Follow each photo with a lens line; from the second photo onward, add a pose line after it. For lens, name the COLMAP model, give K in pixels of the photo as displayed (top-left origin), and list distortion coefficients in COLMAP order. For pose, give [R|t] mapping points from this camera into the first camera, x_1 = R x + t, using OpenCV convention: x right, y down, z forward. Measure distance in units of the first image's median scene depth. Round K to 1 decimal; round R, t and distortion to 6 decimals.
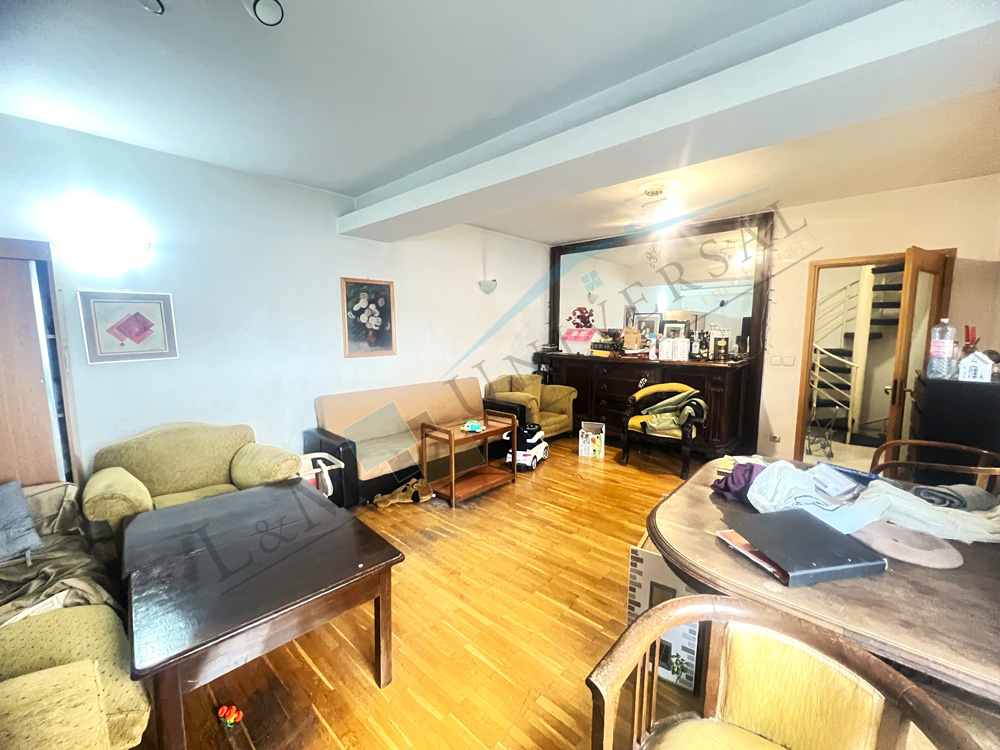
lens RADIAL K [[402.9, 0, 499.5], [0, 402.9, 371.0], [0, 0, 1]] dist [-0.000236, 0.000407]
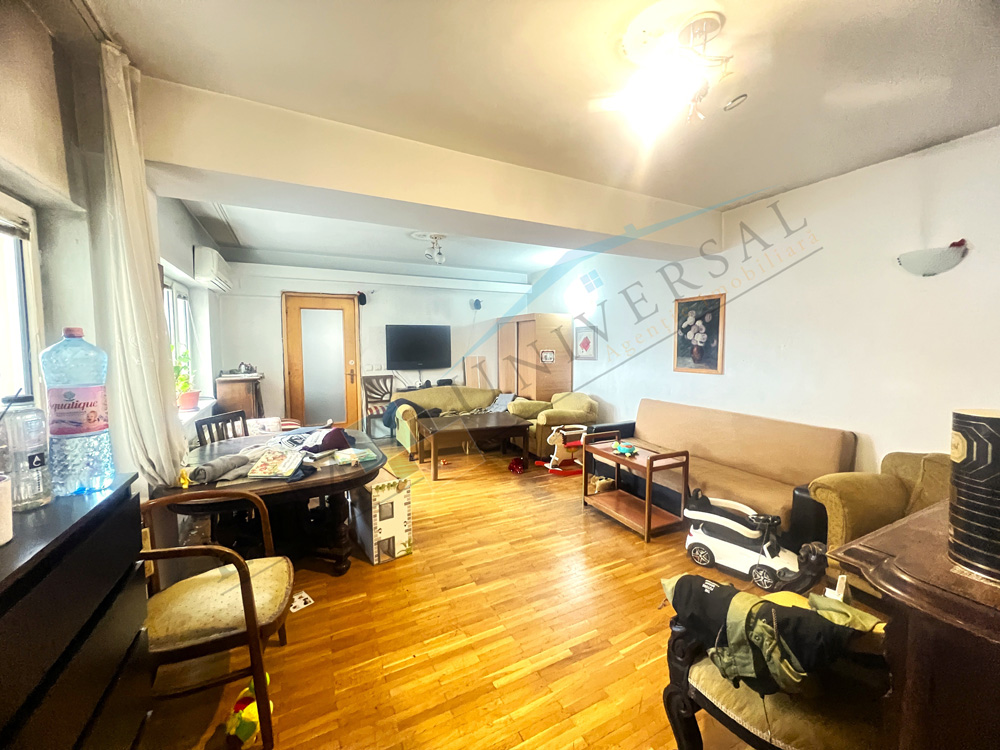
lens RADIAL K [[402.9, 0, 499.5], [0, 402.9, 371.0], [0, 0, 1]] dist [-0.000236, 0.000407]
pose [[-0.350177, 0.066810, -0.934298, 0.799499], [-0.100429, 0.989025, 0.108365, -0.101717], [0.931284, 0.131778, -0.339624, 0.899147]]
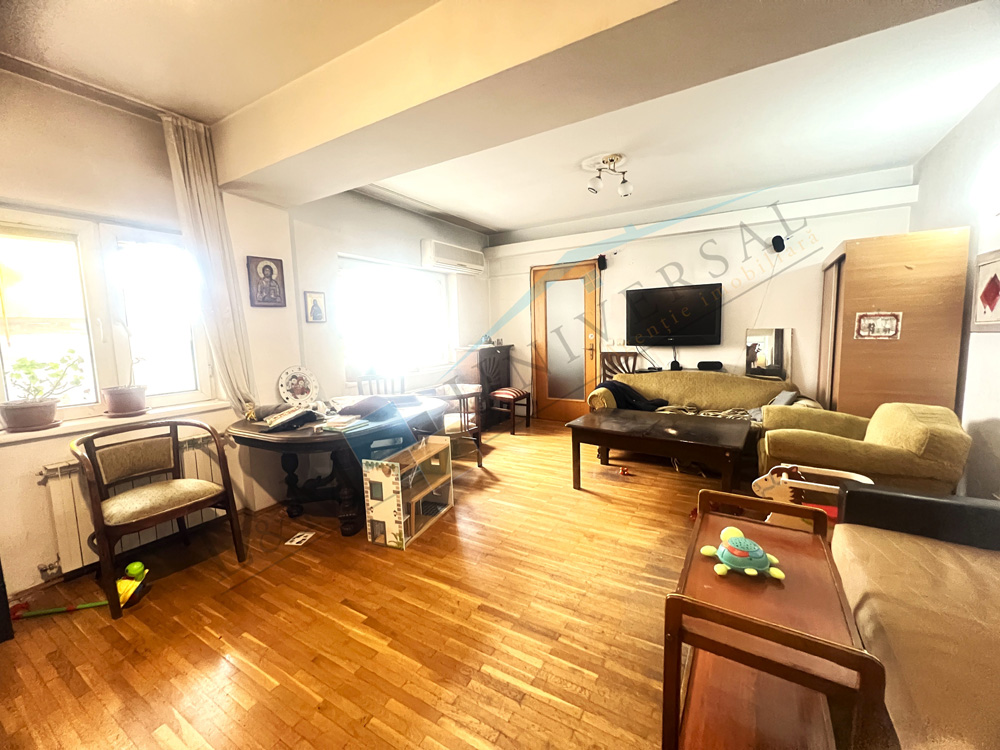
lens RADIAL K [[402.9, 0, 499.5], [0, 402.9, 371.0], [0, 0, 1]] dist [-0.000236, 0.000407]
pose [[-0.979100, 0.049416, -0.197282, 0.186176], [0.006280, 0.976915, 0.213538, -0.091971], [0.203280, 0.207836, -0.956808, 1.118526]]
